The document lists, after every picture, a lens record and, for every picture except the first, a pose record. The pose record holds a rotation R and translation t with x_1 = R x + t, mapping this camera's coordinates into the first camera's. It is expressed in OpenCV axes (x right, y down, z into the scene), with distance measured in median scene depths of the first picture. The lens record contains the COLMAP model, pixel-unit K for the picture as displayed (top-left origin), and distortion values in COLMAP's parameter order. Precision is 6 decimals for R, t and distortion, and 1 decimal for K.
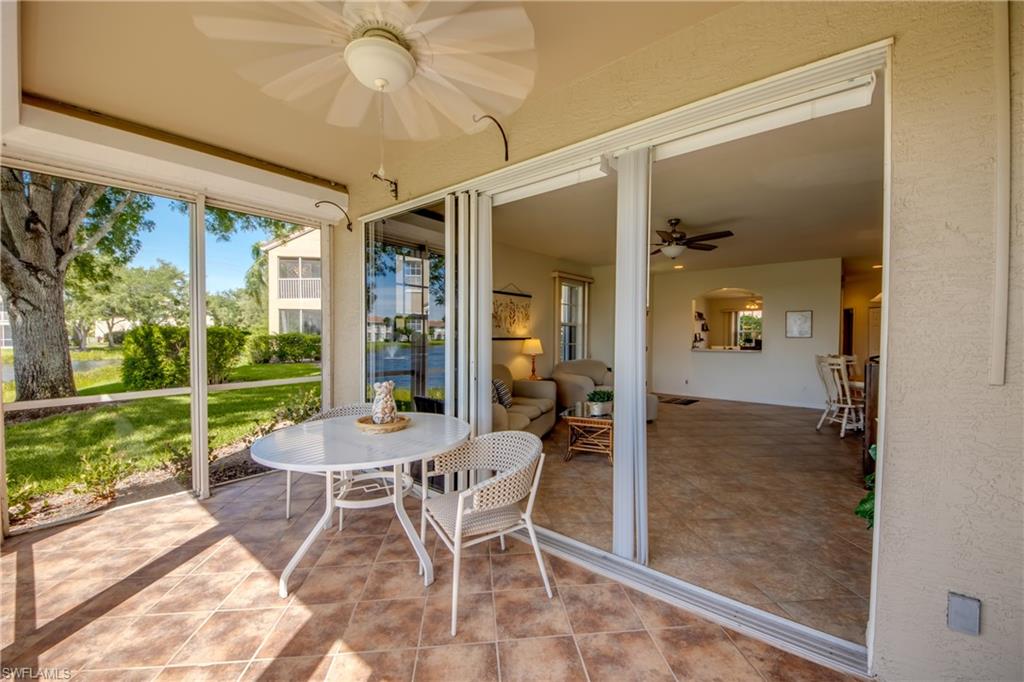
lens RADIAL K [[405.6, 0, 507.5], [0, 405.6, 344.7], [0, 0, 1]] dist [0.000174, -0.006061]
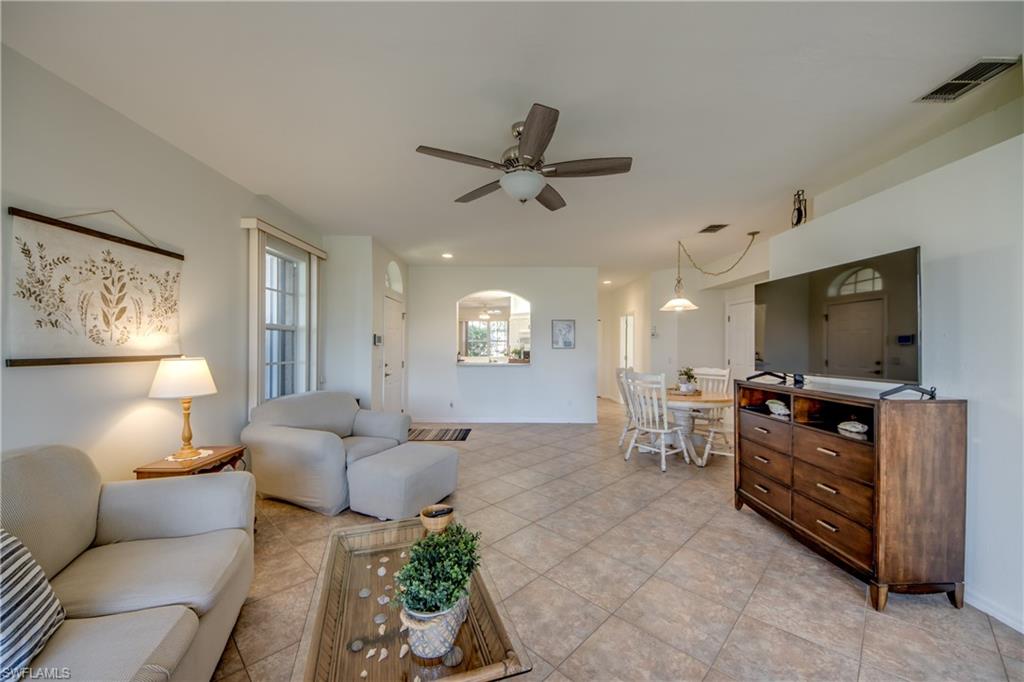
lens RADIAL K [[376.2, 0, 513.8], [0, 376.2, 343.3], [0, 0, 1]] dist [-0.000015, -0.010327]
pose [[0.748432, 0.004204, 0.663198, 0.054248], [0.010364, 0.999784, -0.018033, -0.016584], [-0.663130, 0.020370, 0.748227, 0.439084]]
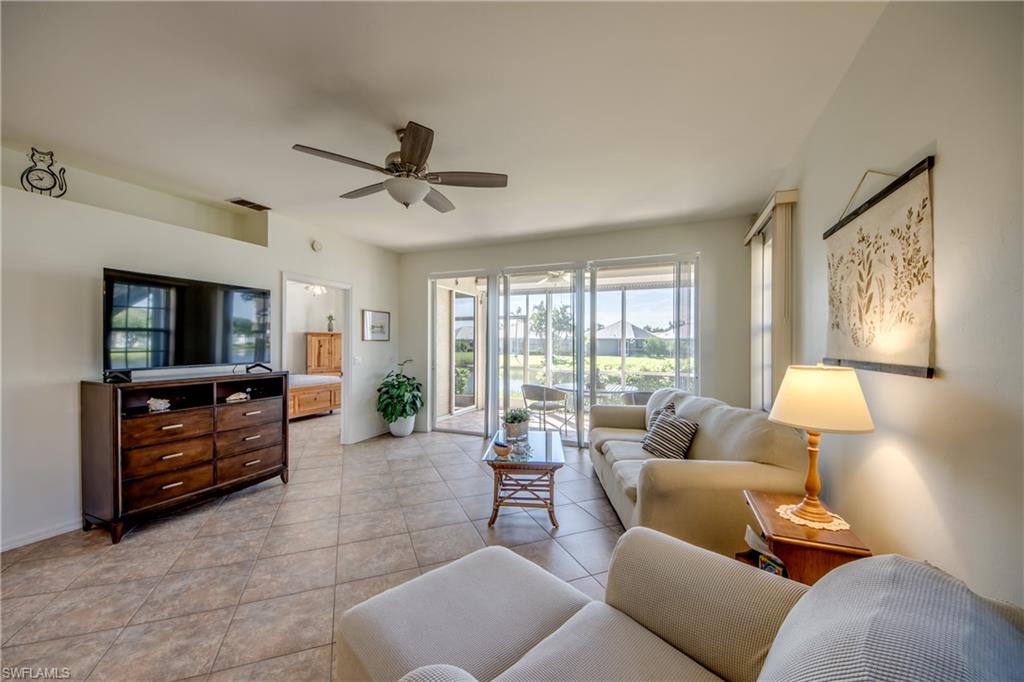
lens RADIAL K [[376.2, 0, 513.8], [0, 376.2, 343.3], [0, 0, 1]] dist [-0.000015, -0.010327]
pose [[-0.949626, -0.004579, -0.313351, 0.289940], [-0.010671, 0.999786, 0.017727, -0.027676], [0.313203, 0.020178, -0.949472, 1.031644]]
